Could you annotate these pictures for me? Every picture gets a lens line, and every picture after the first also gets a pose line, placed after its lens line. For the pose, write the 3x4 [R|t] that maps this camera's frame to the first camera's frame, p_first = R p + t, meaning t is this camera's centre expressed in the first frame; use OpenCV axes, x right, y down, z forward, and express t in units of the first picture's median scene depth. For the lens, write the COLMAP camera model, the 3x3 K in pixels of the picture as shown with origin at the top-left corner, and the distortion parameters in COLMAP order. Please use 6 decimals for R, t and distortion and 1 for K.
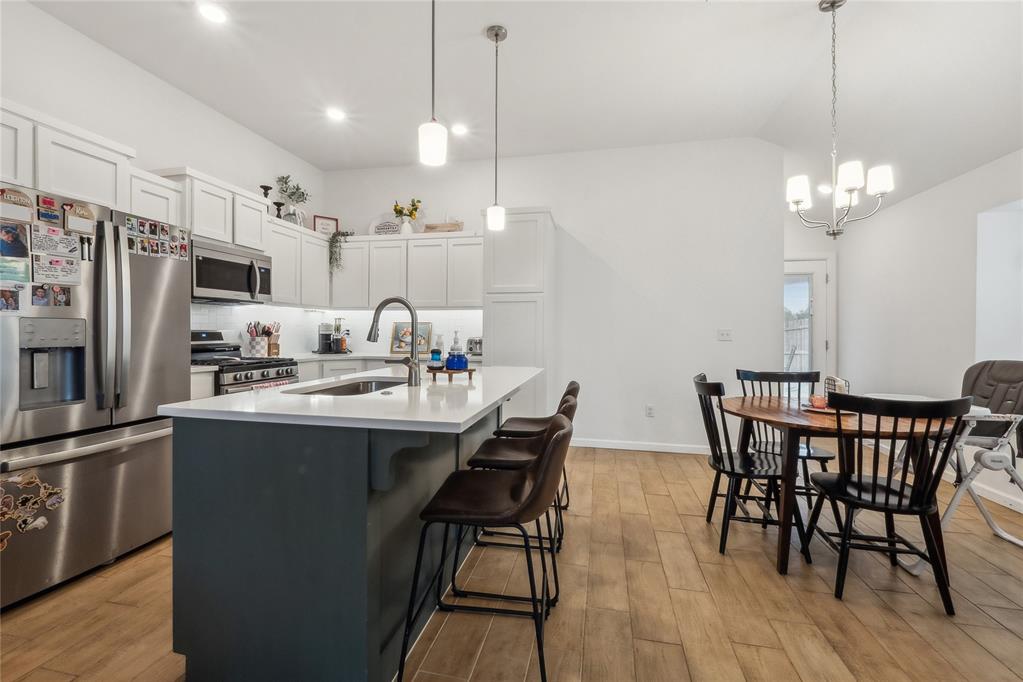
lens RADIAL K [[437.9, 0, 503.8], [0, 437.9, 336.3], [0, 0, 1]] dist [-0.002367, 0.000527]
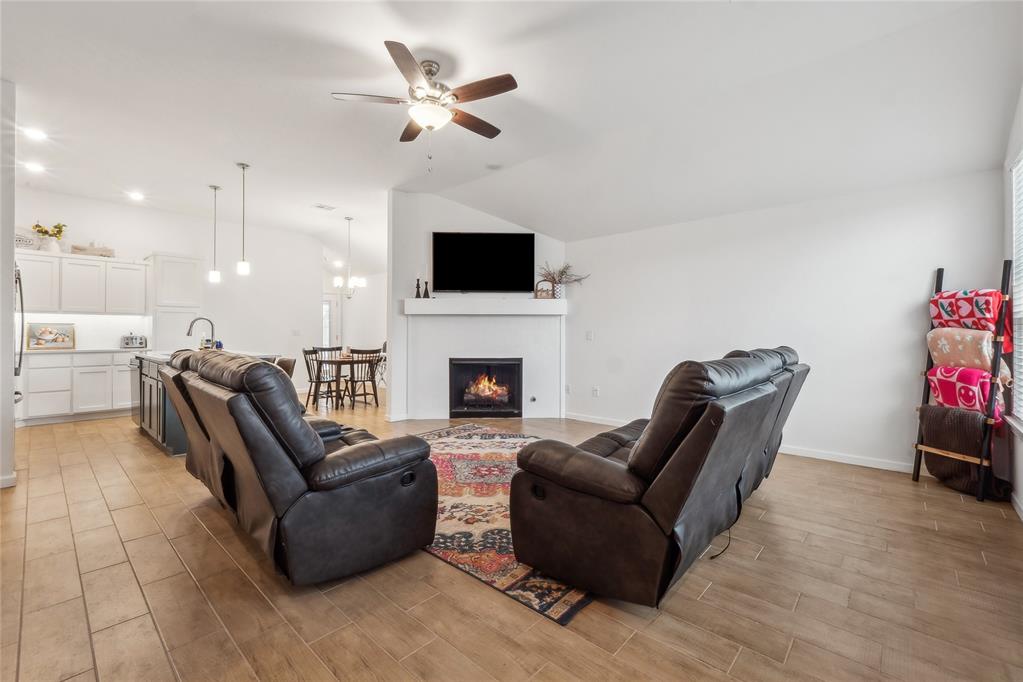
lens RADIAL K [[437.9, 0, 508.9], [0, 437.9, 332.0], [0, 0, 1]] dist [-0.002367, 0.000527]
pose [[0.494388, -0.002636, 0.869237, -0.777336], [0.006502, 0.999979, -0.000666, 0.001797], [-0.869217, 0.005981, 0.494394, -0.848497]]
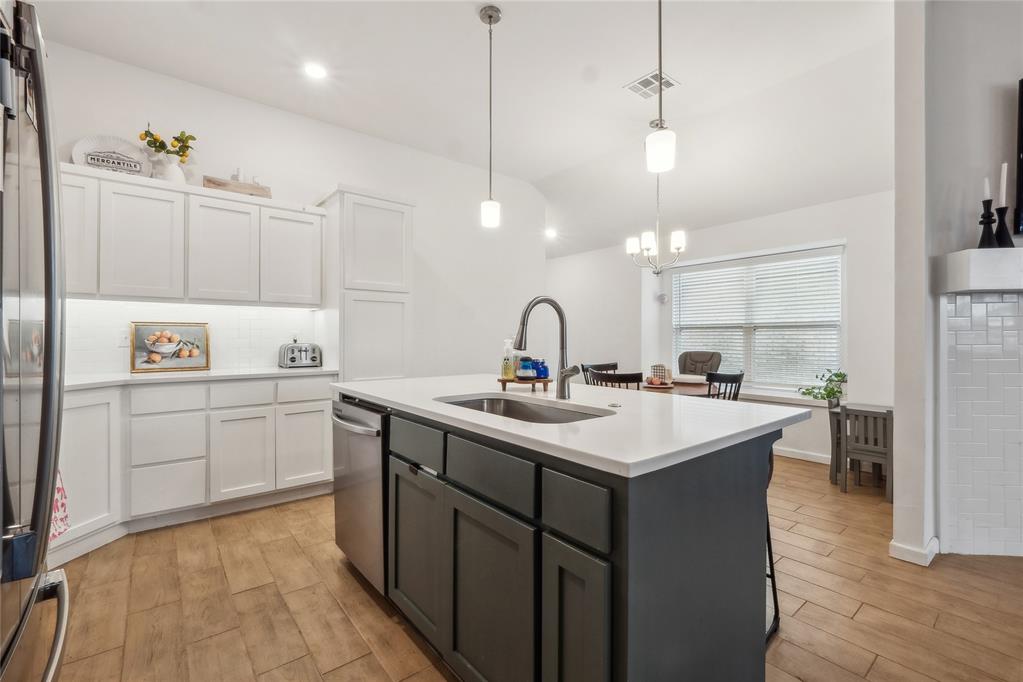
lens RADIAL K [[437.9, 0, 500.4], [0, 437.9, 337.7], [0, 0, 1]] dist [-0.002367, 0.000527]
pose [[0.627700, -0.004316, 0.778444, -0.496767], [0.009362, 0.999954, -0.002005, -0.003994], [-0.778399, 0.008546, 0.627711, 0.278720]]
